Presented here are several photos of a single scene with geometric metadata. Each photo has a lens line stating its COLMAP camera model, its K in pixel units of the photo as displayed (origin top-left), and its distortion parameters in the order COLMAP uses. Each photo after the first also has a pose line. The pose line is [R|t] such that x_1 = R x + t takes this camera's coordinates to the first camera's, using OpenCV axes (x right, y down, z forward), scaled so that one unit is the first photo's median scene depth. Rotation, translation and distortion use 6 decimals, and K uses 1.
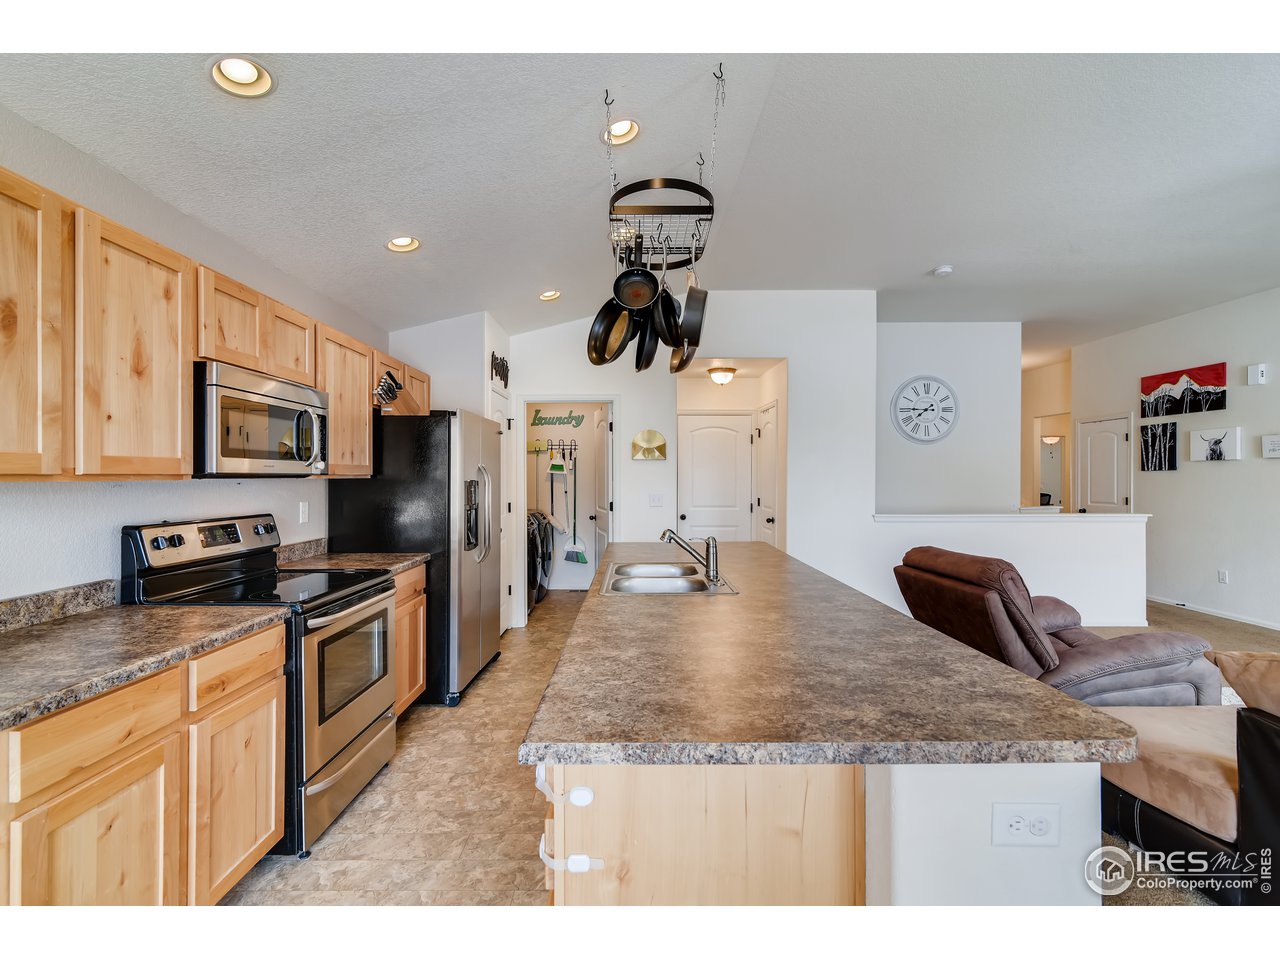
lens RADIAL K [[583.5, 0, 633.5], [0, 583.5, 478.6], [0, 0, 1]] dist [0.004621, -0.000808]
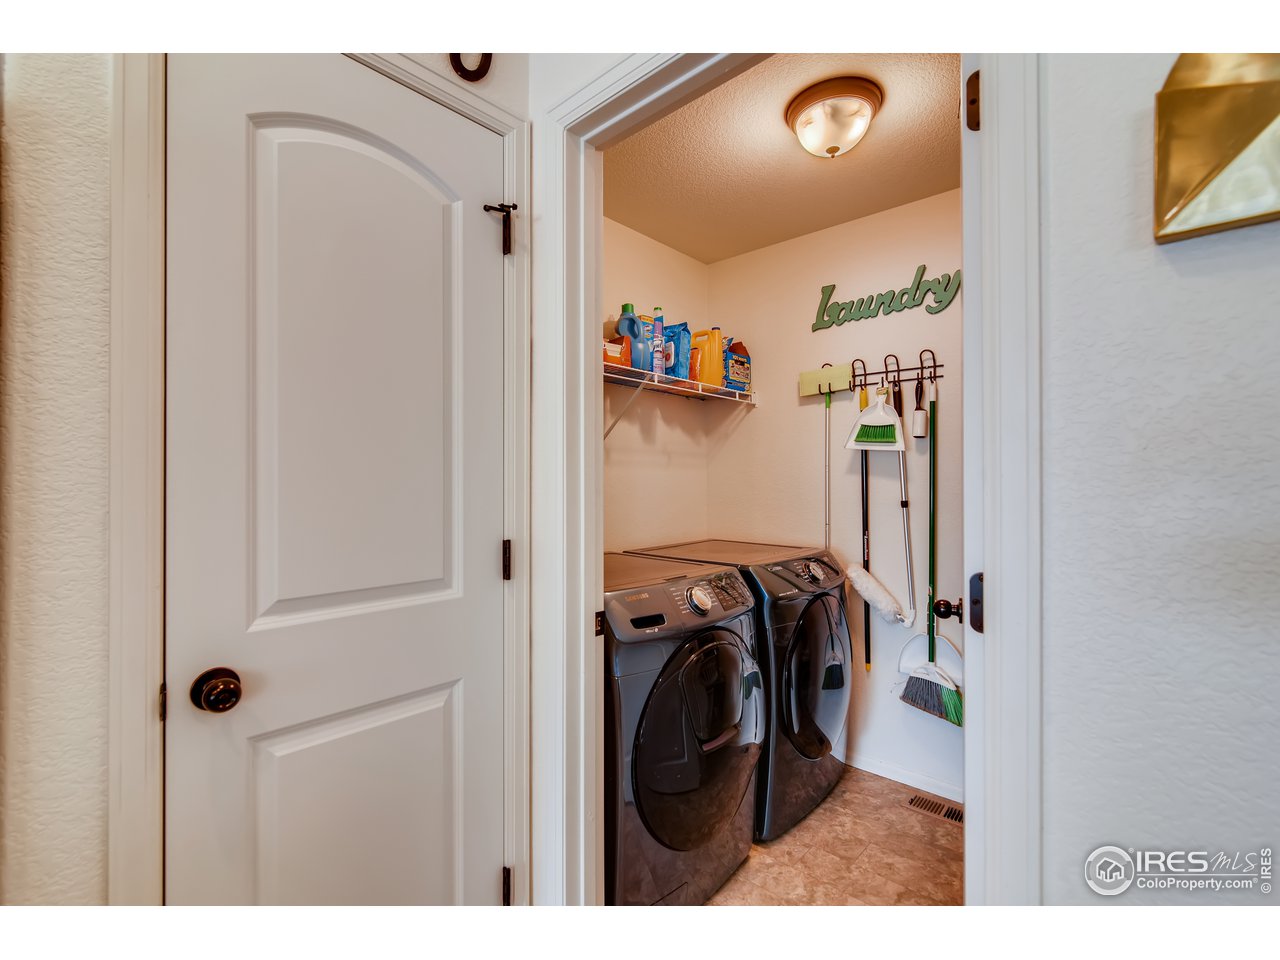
lens RADIAL K [[583.5, 0, 641.5], [0, 583.5, 480.6], [0, 0, 1]] dist [0.004621, -0.000808]
pose [[0.744068, -0.003874, -0.668093, -0.000434], [-0.003670, 0.999944, -0.009886, 0.038457], [0.668094, 0.009808, 0.744012, 1.809627]]
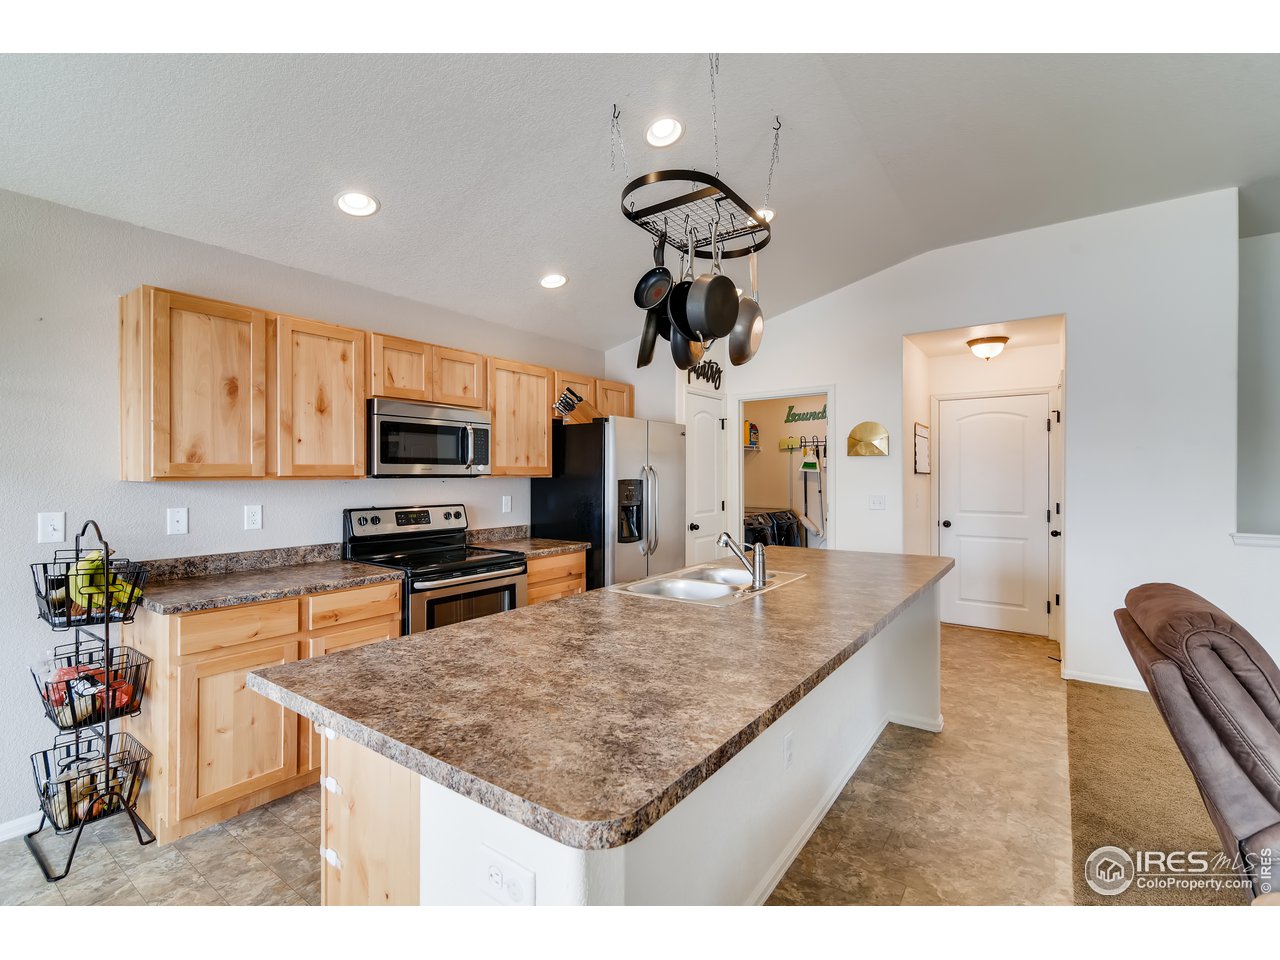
lens RADIAL K [[583.5, 0, 631.2], [0, 583.5, 474.8], [0, 0, 1]] dist [0.004621, -0.000808]
pose [[0.806290, -0.002590, -0.591514, 0.556515], [0.000979, 0.999995, -0.003045, -0.003218], [0.591519, 0.001876, 0.806289, 0.171555]]
